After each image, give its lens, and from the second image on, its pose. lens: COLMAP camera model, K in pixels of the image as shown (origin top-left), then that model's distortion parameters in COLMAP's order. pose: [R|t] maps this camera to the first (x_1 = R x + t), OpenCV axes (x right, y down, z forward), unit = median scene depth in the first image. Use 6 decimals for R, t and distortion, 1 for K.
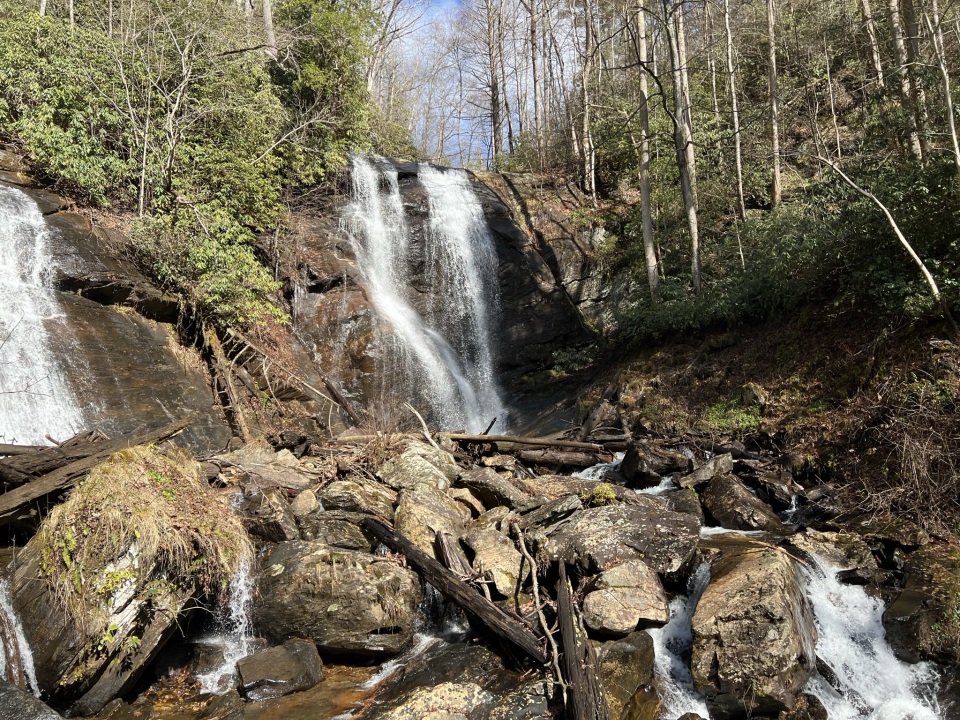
lens RADIAL K [[720.7, 0, 488.0], [0, 720.7, 366.4], [0, 0, 1]] dist [0.052638, -0.060584]
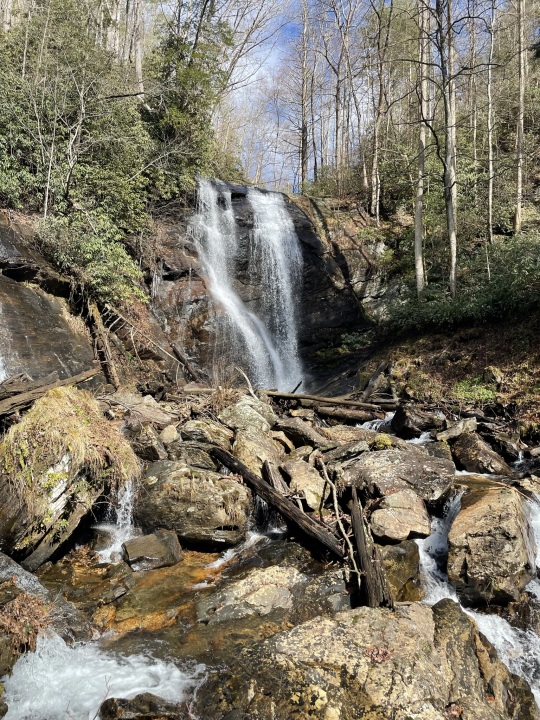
lens RADIAL K [[545.4, 0, 272.5], [0, 545.4, 356.2], [0, 0, 1]] dist [0.071694, -0.088008]
pose [[0.998220, 0.057574, -0.015547, -0.025423], [-0.057127, 0.997979, 0.027841, -0.001121], [0.017118, -0.026903, 0.999491, -0.023326]]
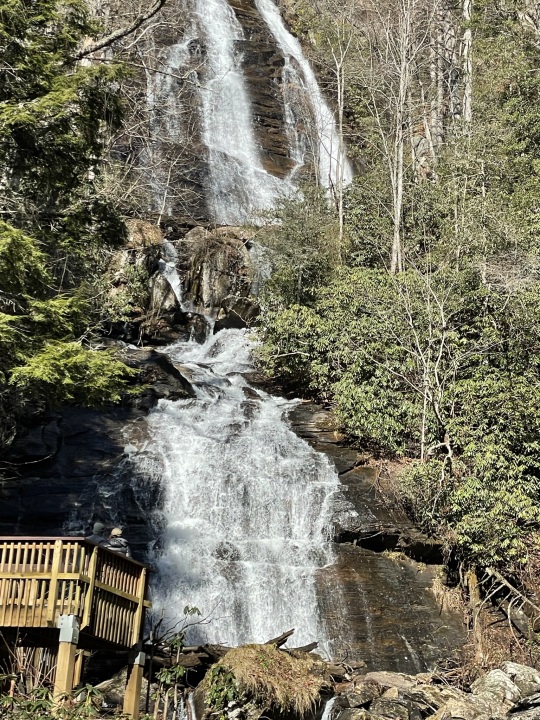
lens RADIAL K [[1757.2, 0, 269.6], [0, 1757.2, 354.6], [0, 0, 1]] dist [0.112205, 0.000000]
pose [[0.700976, -0.123797, -0.702358, 1.160178], [0.013535, 0.986951, -0.160451, 0.042875], [0.713056, 0.102966, 0.693505, -0.917182]]
